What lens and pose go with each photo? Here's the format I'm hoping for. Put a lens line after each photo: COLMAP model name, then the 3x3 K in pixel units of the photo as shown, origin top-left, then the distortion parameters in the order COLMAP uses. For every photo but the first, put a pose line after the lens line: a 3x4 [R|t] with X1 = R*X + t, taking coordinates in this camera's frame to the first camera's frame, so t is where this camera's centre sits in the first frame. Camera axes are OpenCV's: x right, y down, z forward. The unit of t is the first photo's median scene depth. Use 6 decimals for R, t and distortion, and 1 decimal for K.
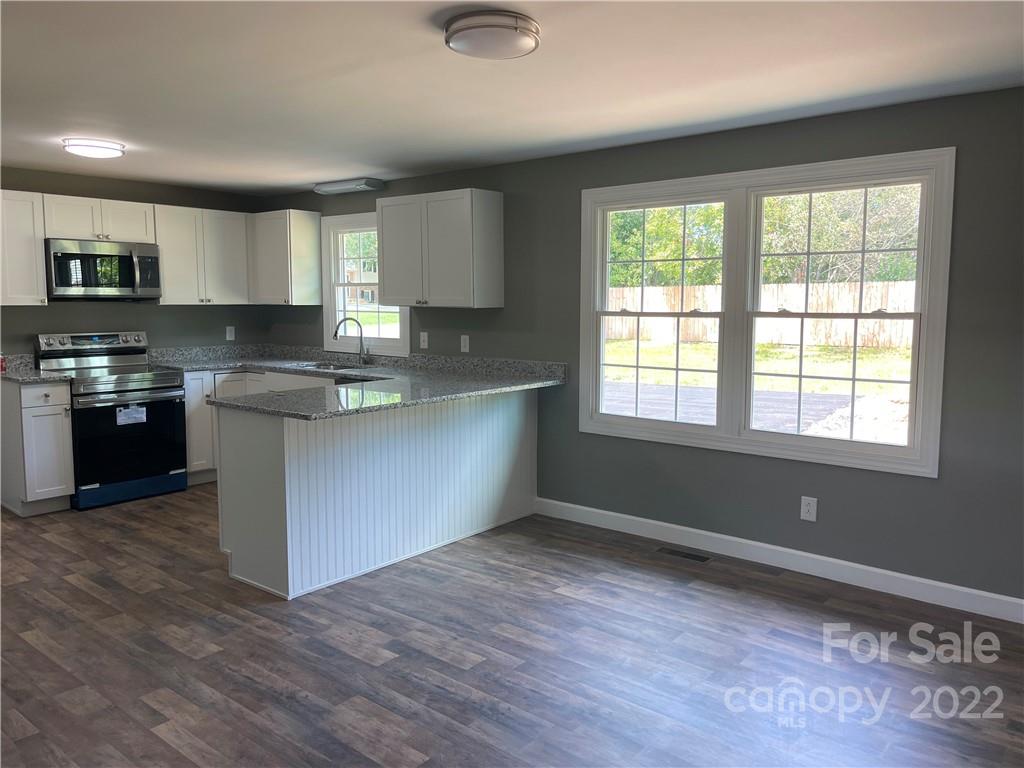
lens RADIAL K [[783.9, 0, 520.5], [0, 783.9, 383.6], [0, 0, 1]] dist [0.038668, -0.027227]
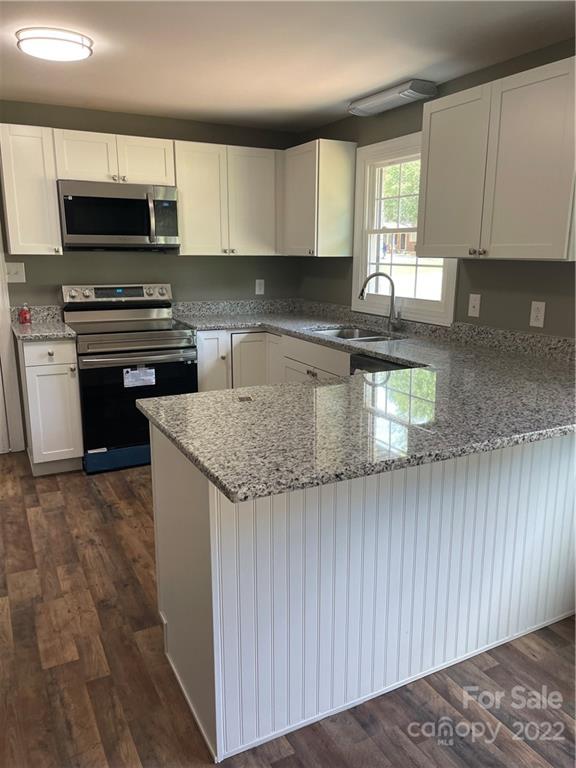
lens RADIAL K [[587.9, 0, 295.0], [0, 587.9, 386.7], [0, 0, 1]] dist [0.038668, -0.027227]
pose [[0.922876, 0.088526, -0.374785, -0.064591], [-0.044671, 0.991259, 0.124140, -0.041181], [0.382498, -0.097824, 0.918763, 0.422747]]
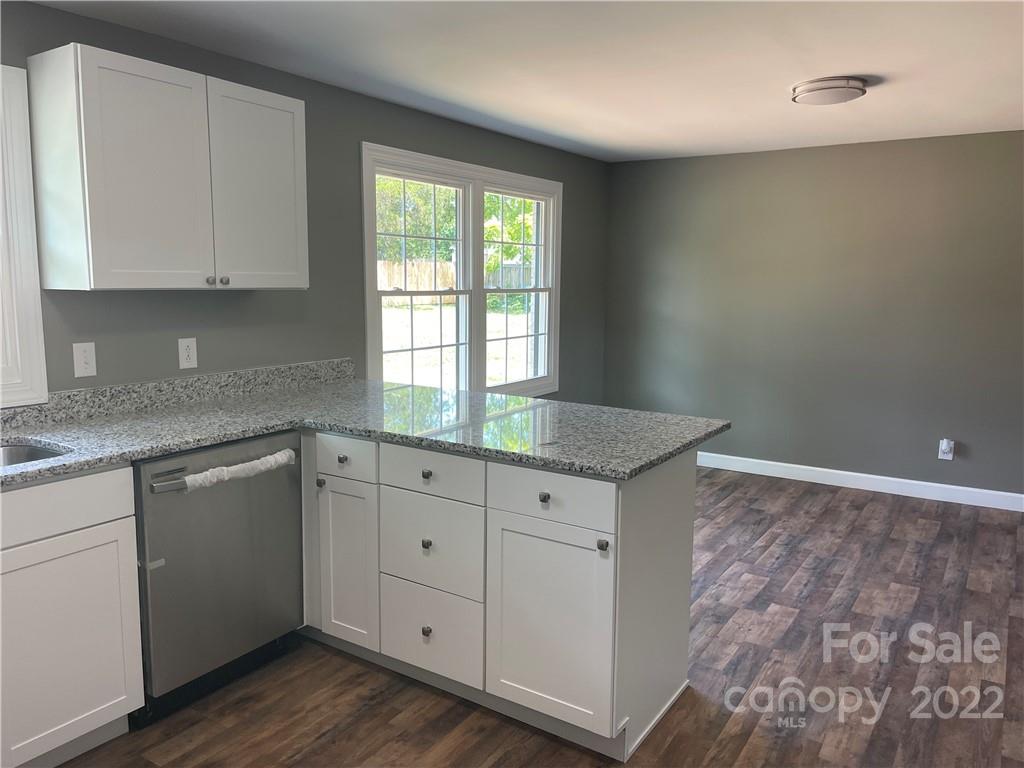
lens RADIAL K [[783.9, 0, 513.4], [0, 783.9, 382.8], [0, 0, 1]] dist [0.038668, -0.027227]
pose [[-0.120440, -0.129124, 0.984287, -0.637783], [0.104832, 0.984306, 0.141954, -0.082856], [-0.987170, 0.120282, -0.105013, 0.795445]]
